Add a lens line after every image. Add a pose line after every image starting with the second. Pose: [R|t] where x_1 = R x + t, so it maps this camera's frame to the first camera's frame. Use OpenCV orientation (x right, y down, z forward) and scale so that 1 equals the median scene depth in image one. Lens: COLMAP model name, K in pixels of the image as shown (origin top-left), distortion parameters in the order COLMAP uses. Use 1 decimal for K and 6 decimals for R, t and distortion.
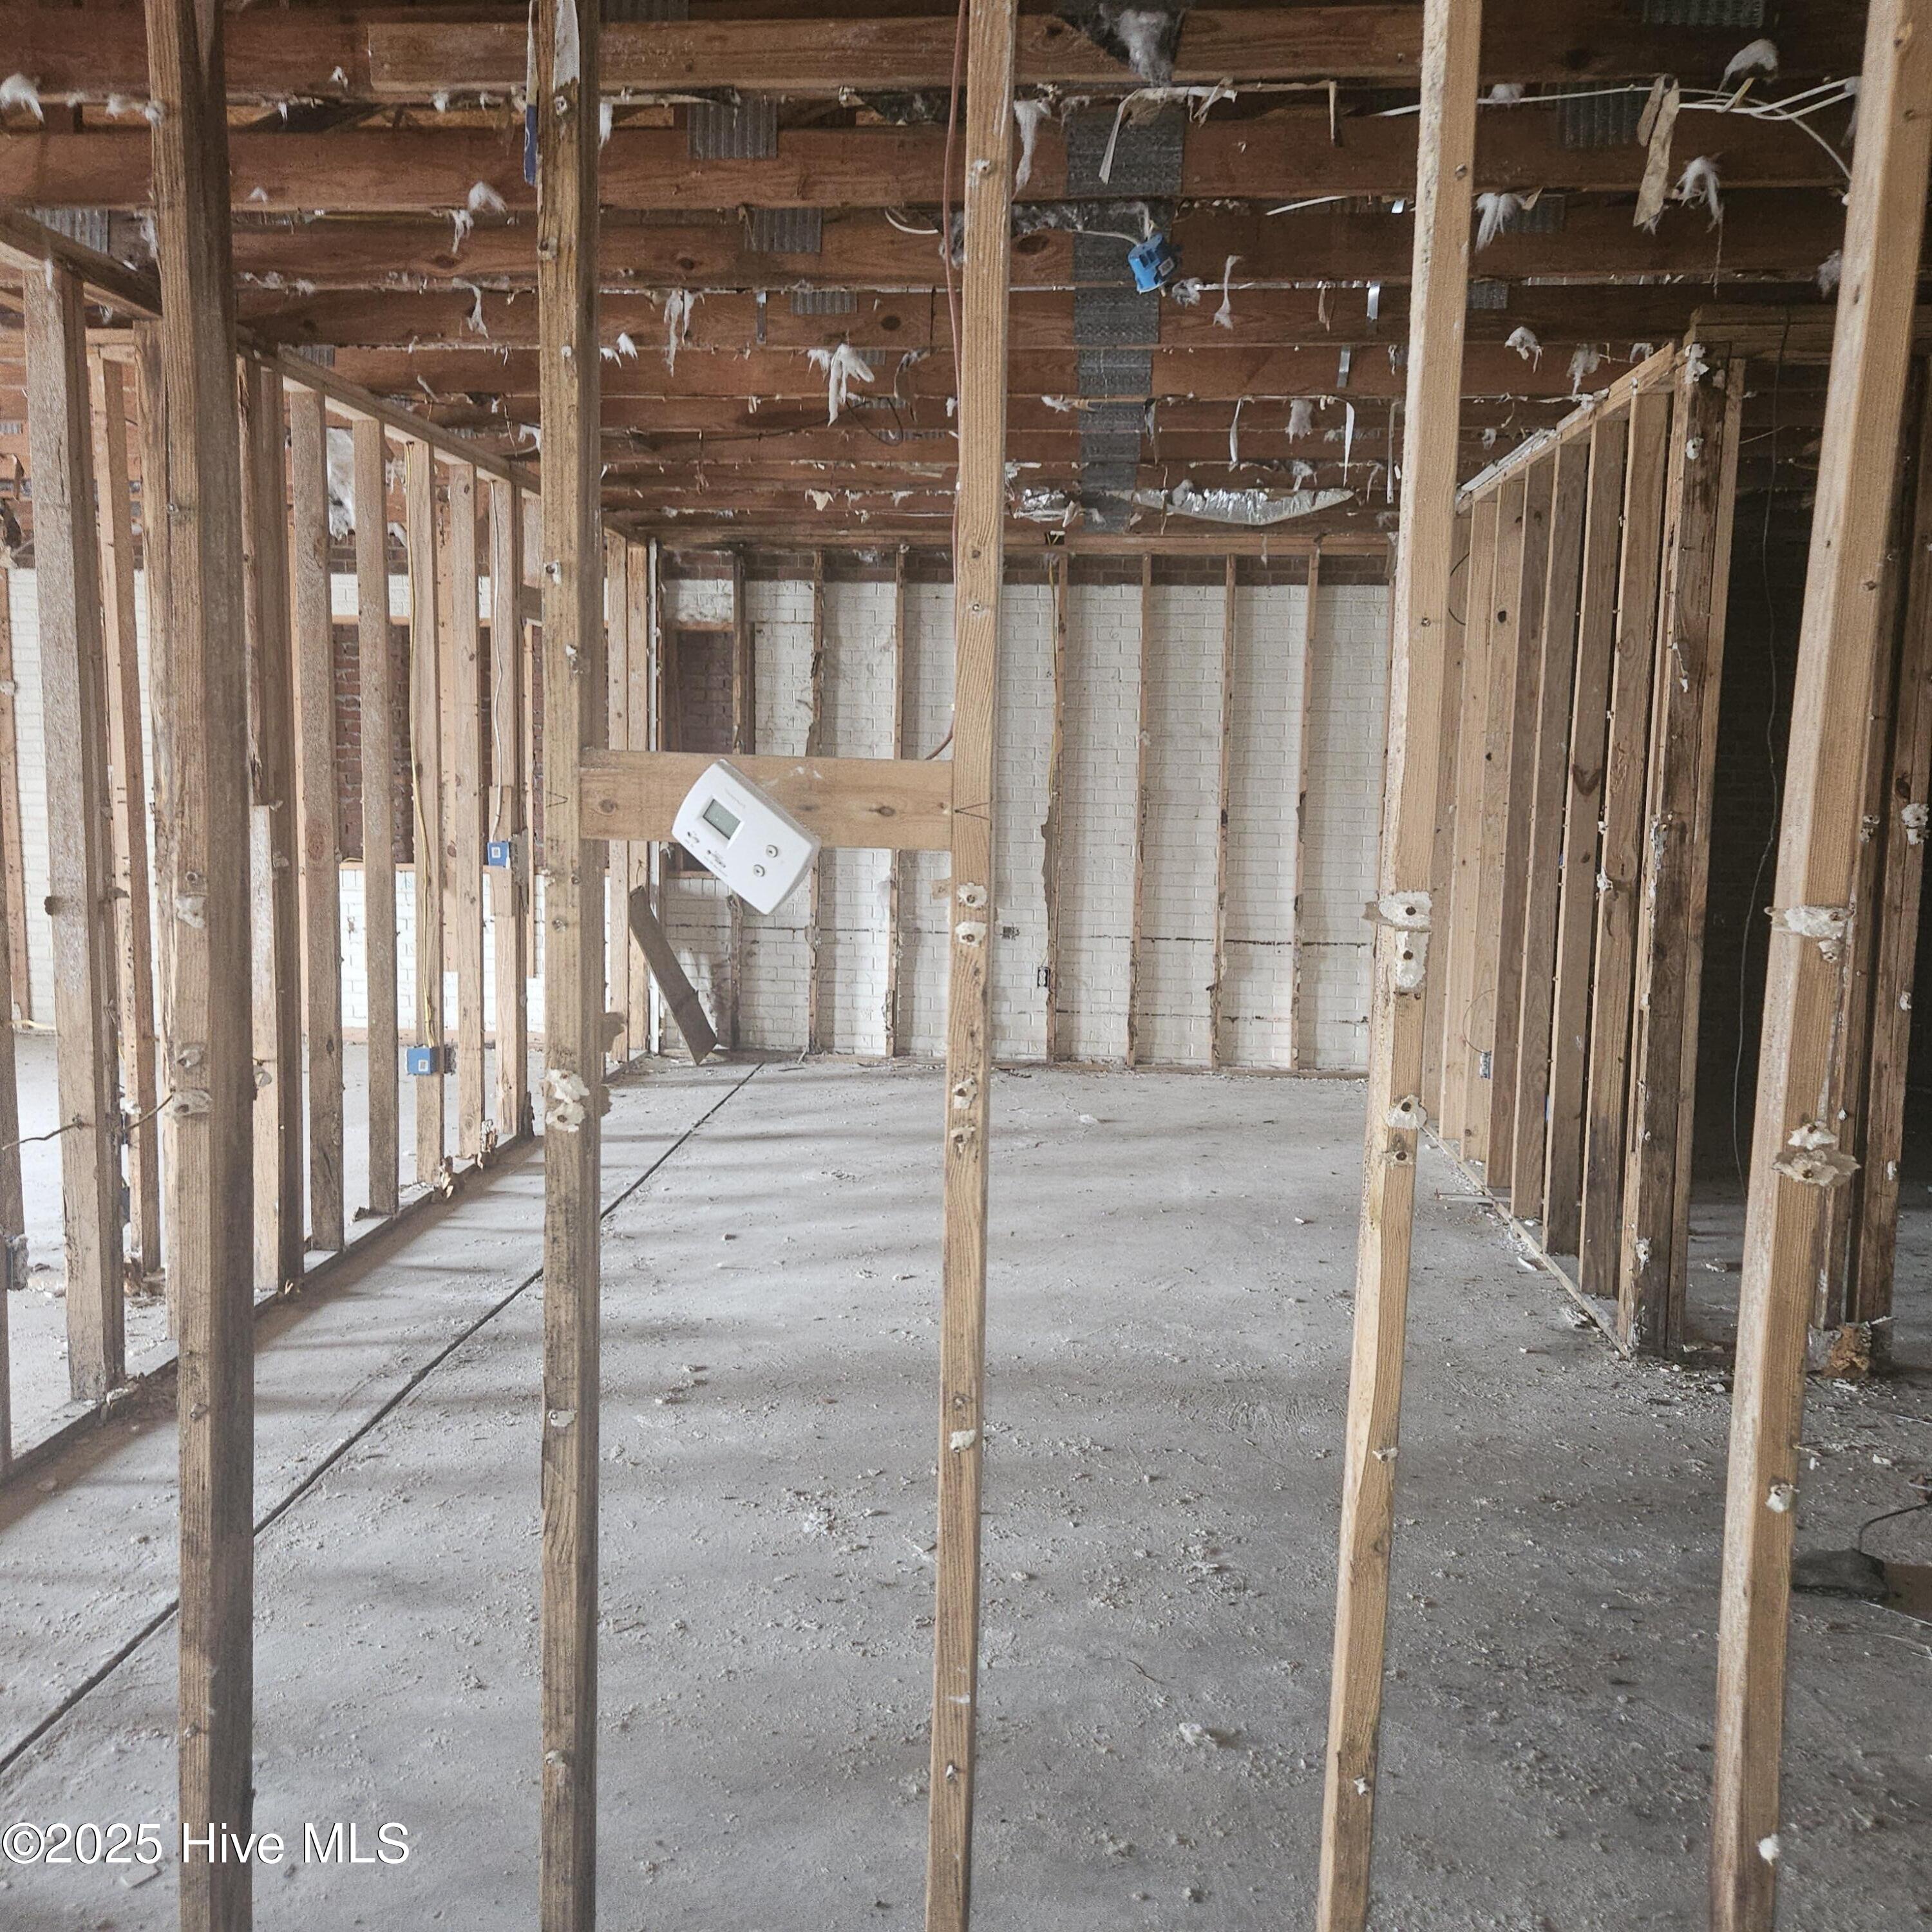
lens RADIAL K [[1707.9, 0, 955.9], [0, 1707.9, 959.0], [0, 0, 1]] dist [0.068979, -0.056672]
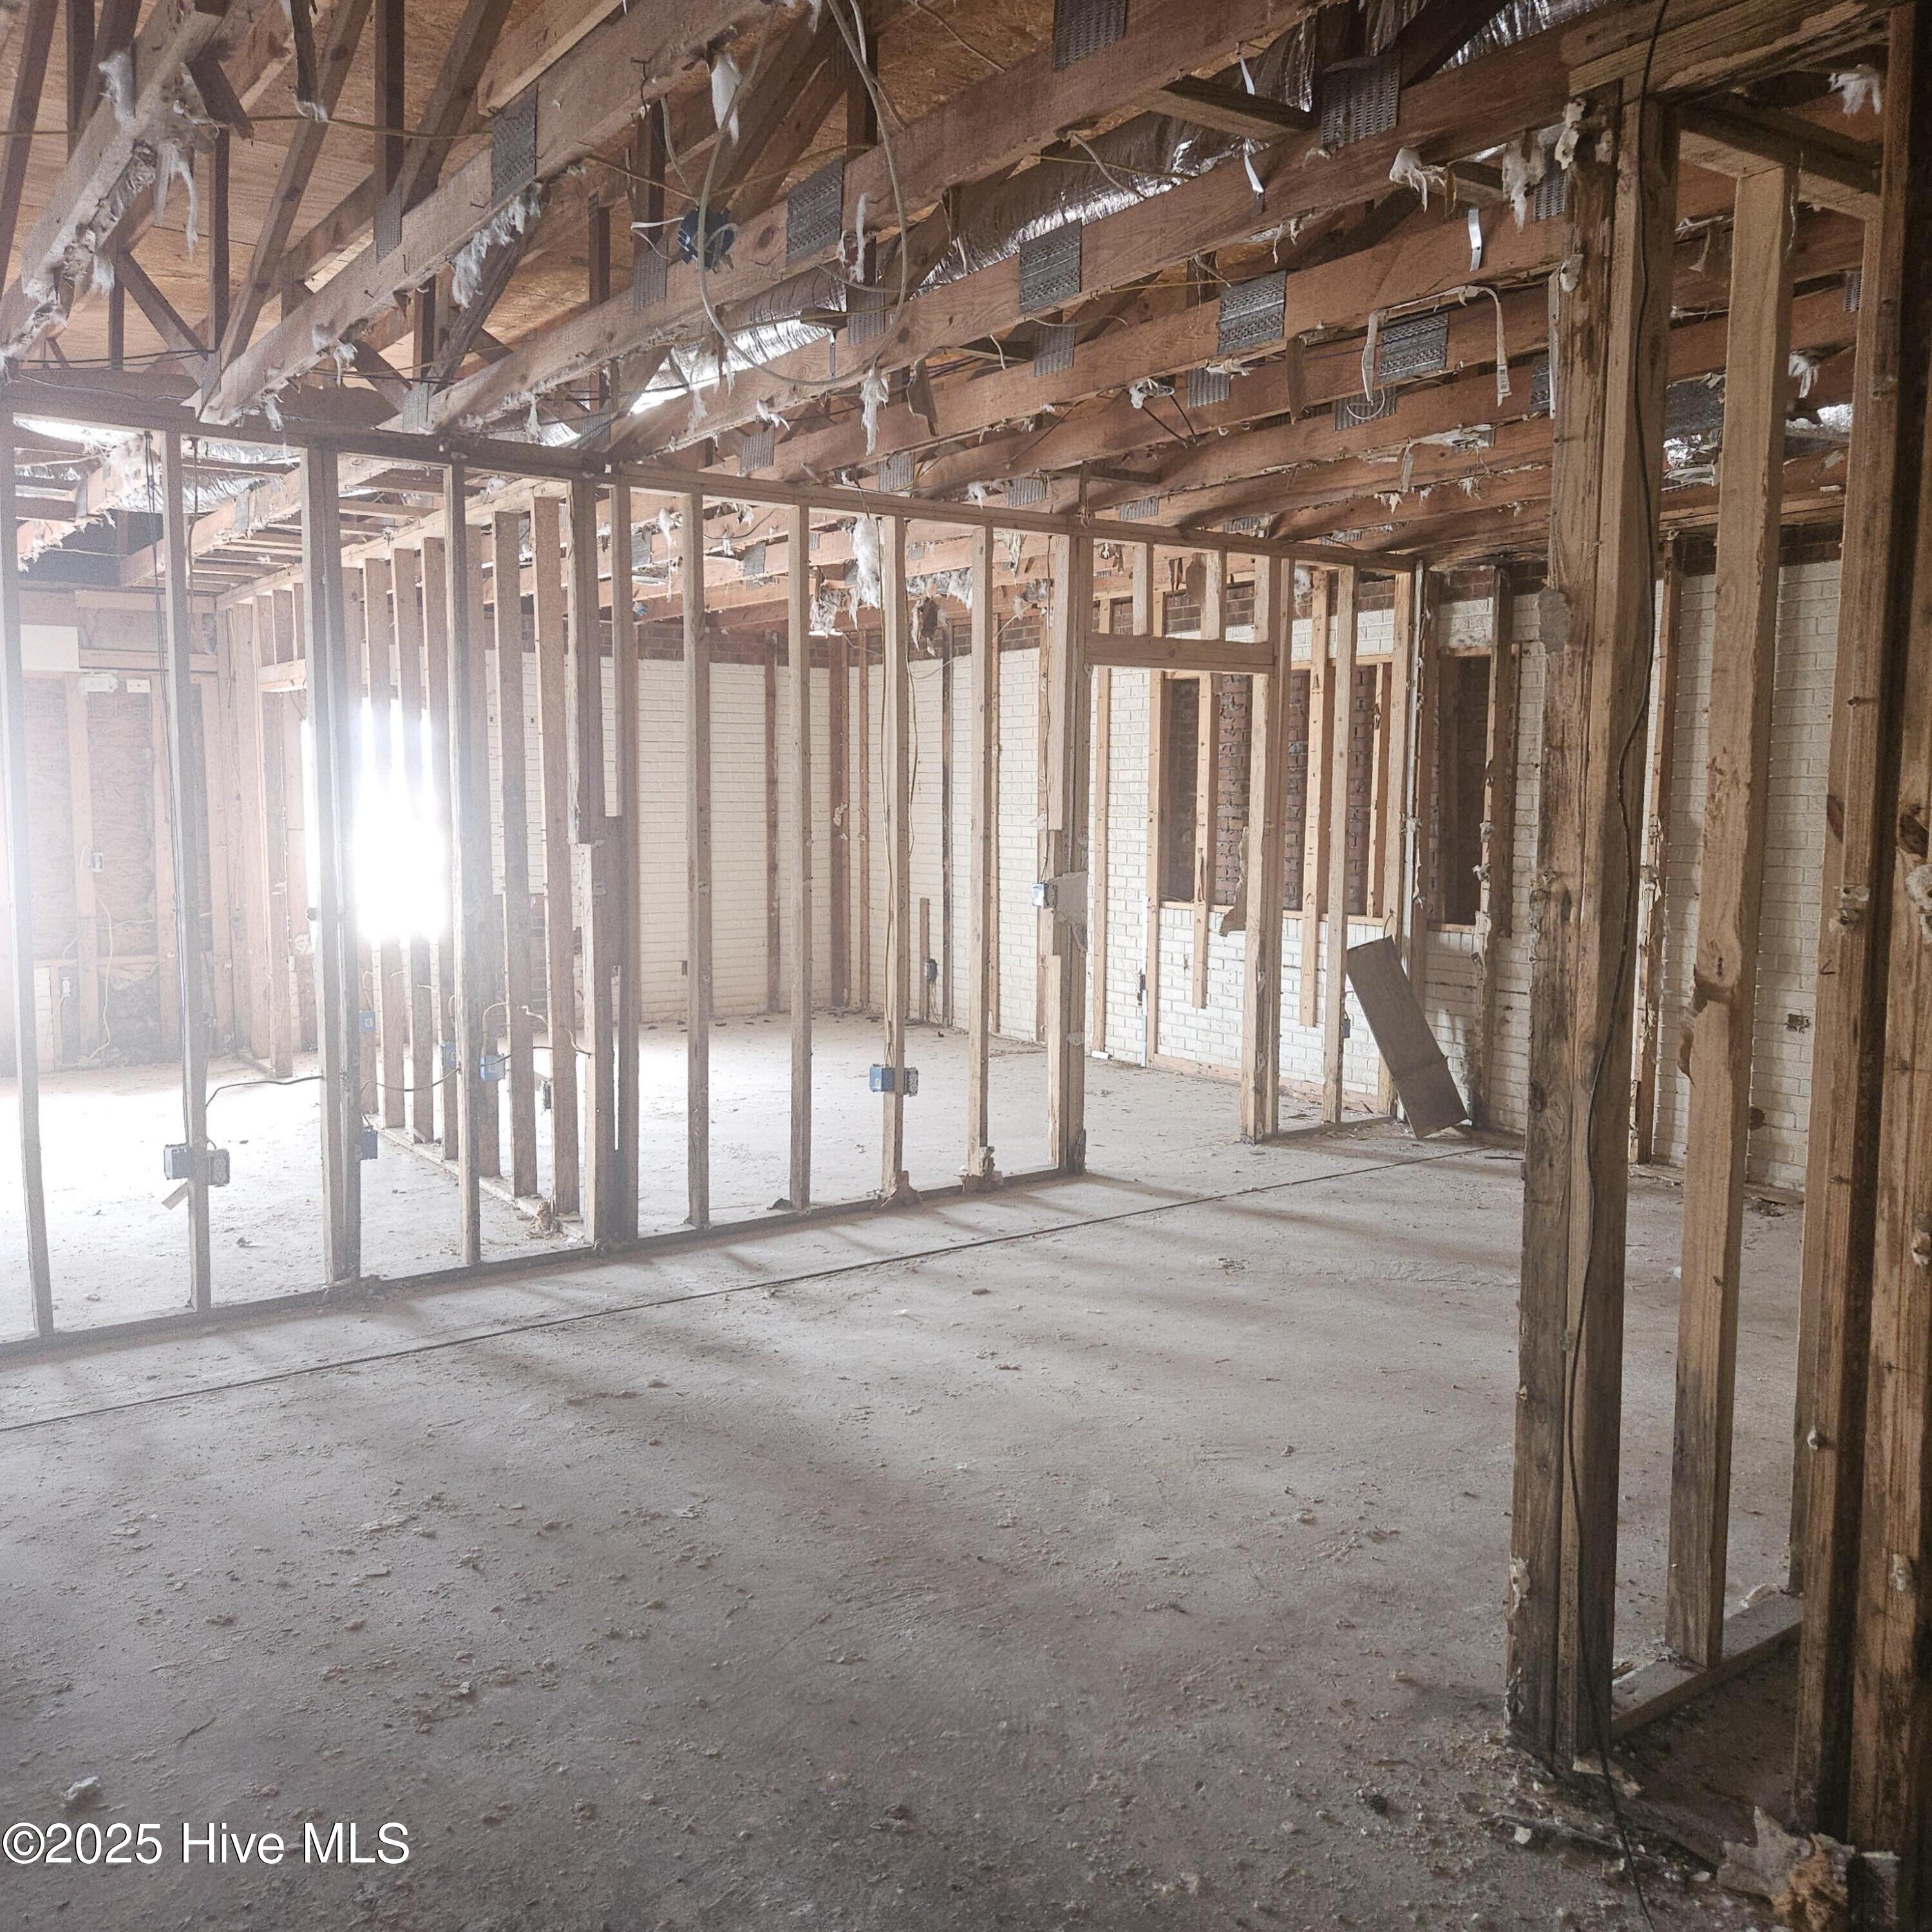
lens RADIAL K [[1707.9, 0, 961.7], [0, 1707.9, 964.9], [0, 0, 1]] dist [0.068979, -0.056672]
pose [[0.653647, 0.061627, -0.754286, 0.670034], [-0.079248, 0.996773, 0.012765, -0.039072], [0.752639, 0.051432, 0.656422, 0.400579]]
